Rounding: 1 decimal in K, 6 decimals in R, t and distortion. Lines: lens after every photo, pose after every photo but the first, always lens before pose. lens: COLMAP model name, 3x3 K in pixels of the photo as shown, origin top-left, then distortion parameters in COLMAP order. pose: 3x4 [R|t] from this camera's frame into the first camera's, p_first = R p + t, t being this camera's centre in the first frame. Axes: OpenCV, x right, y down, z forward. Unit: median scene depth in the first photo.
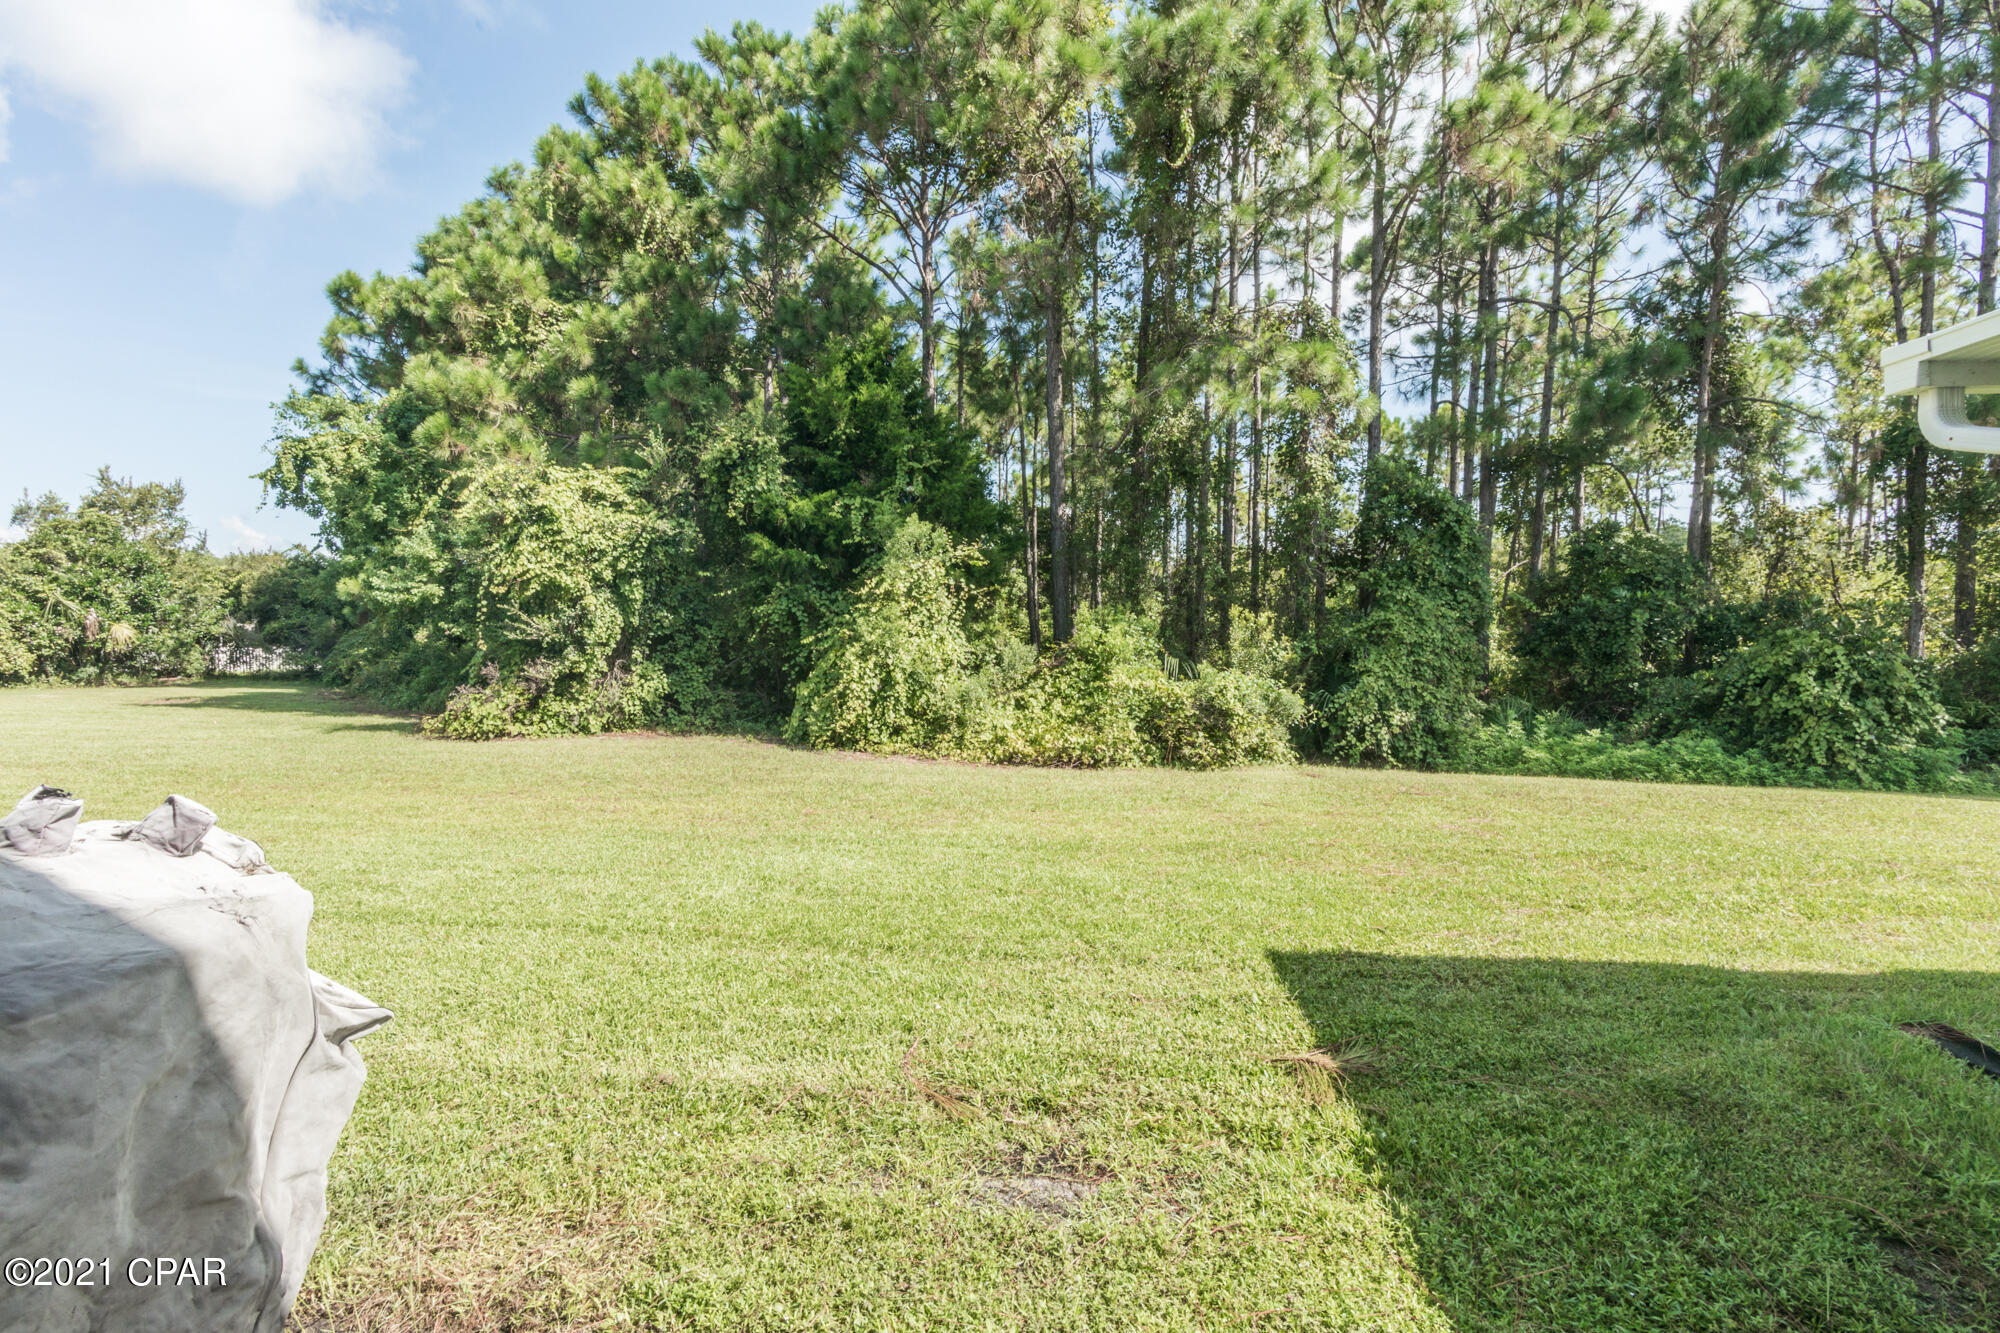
lens RADIAL K [[965.6, 0, 1004.8], [0, 965.6, 676.1], [0, 0, 1]] dist [-0.001043, -0.000338]
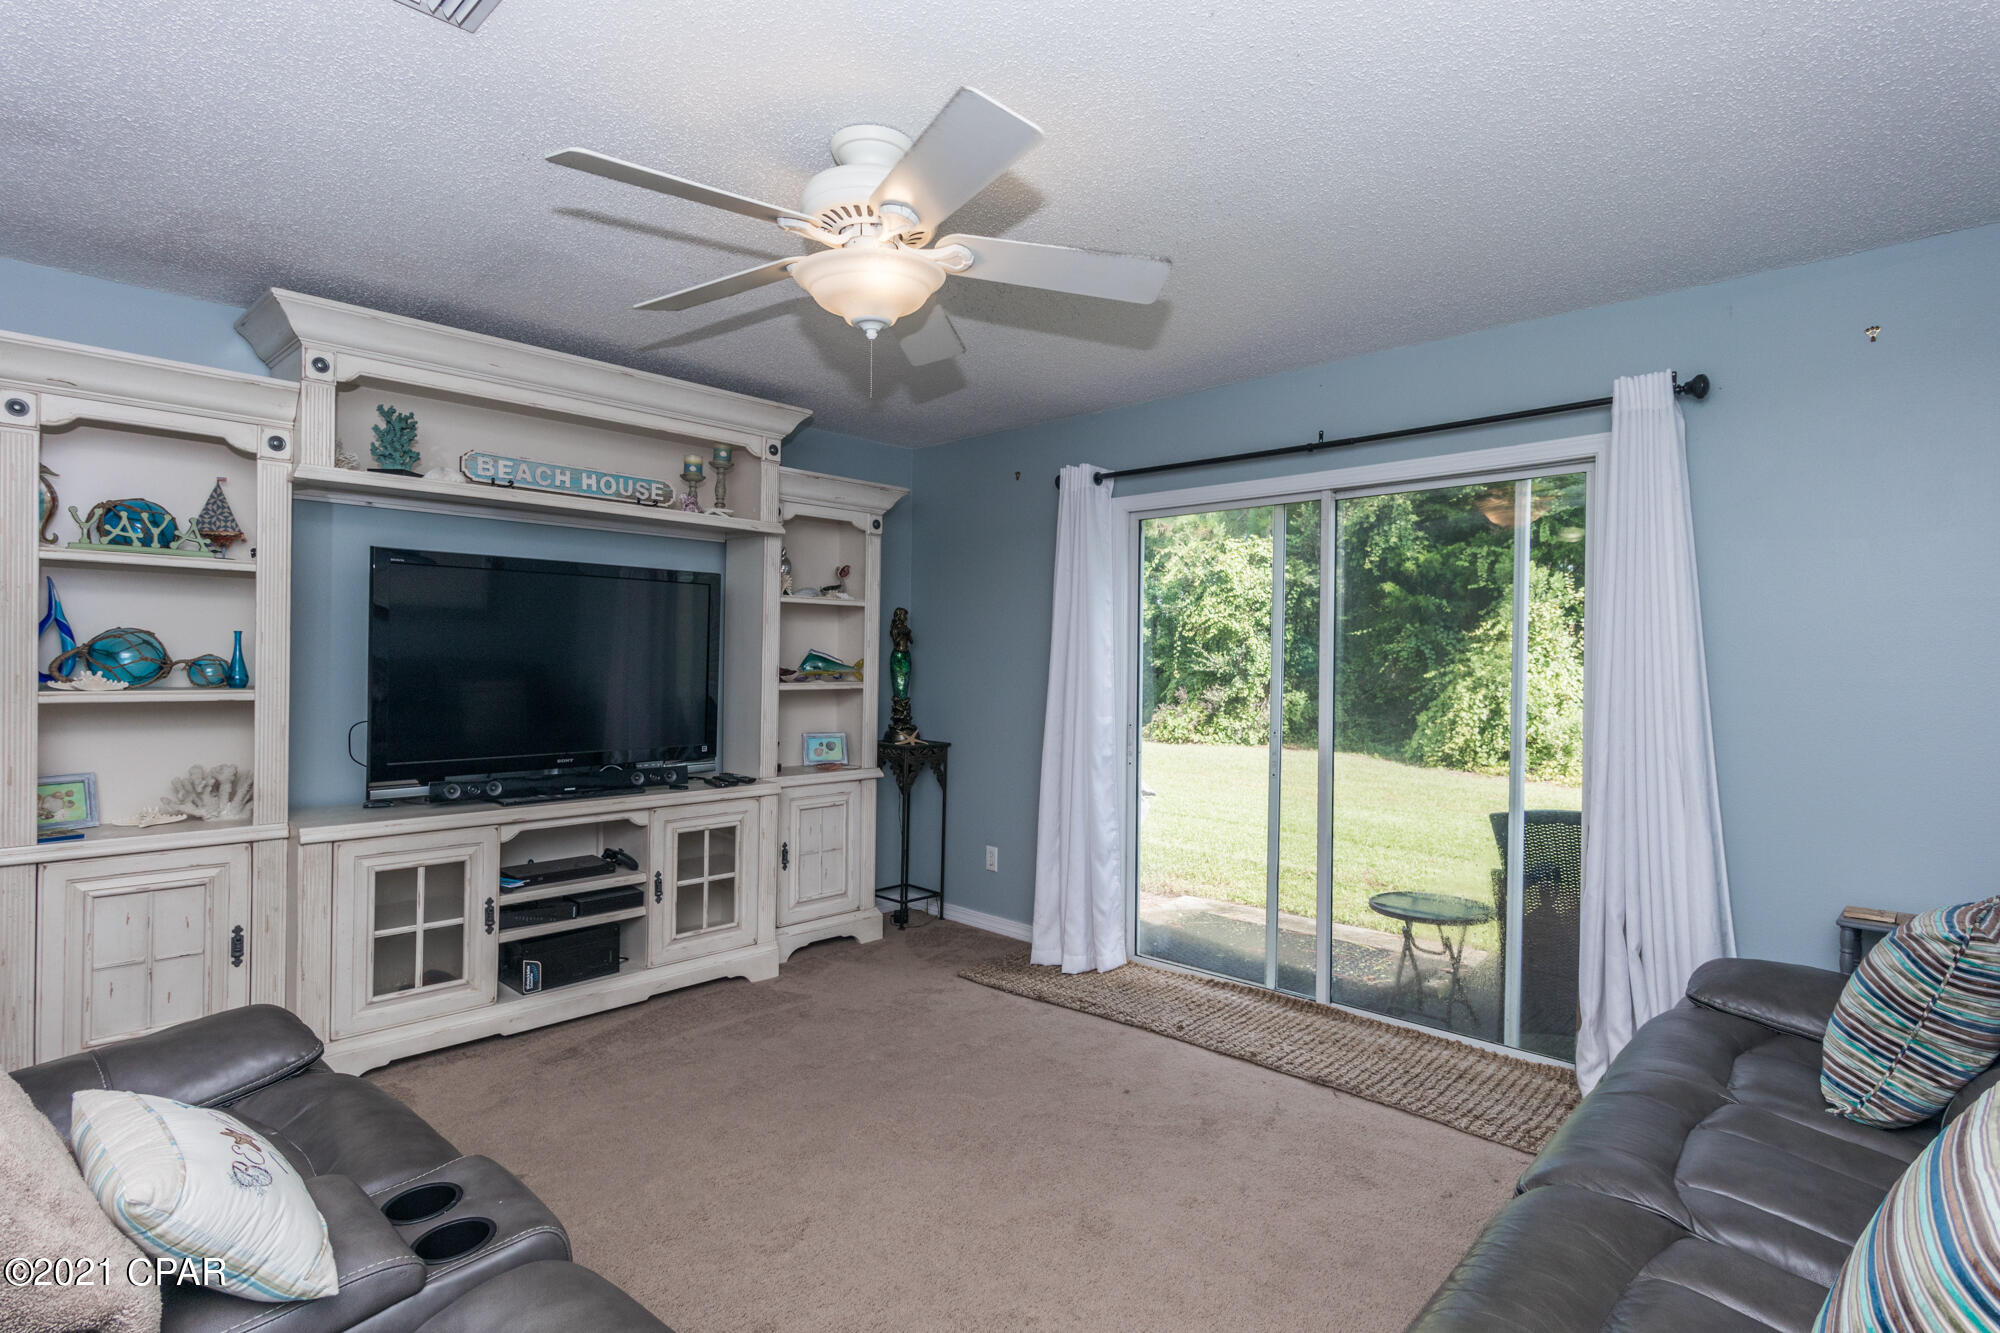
lens RADIAL K [[965.6, 0, 1002.0], [0, 965.6, 667.0], [0, 0, 1]] dist [-0.001043, -0.000338]
pose [[0.785725, 0.011138, -0.618476, 0.107408], [-0.038661, 0.998767, -0.031128, 0.009310], [0.617367, 0.048369, 0.785187, -0.221294]]
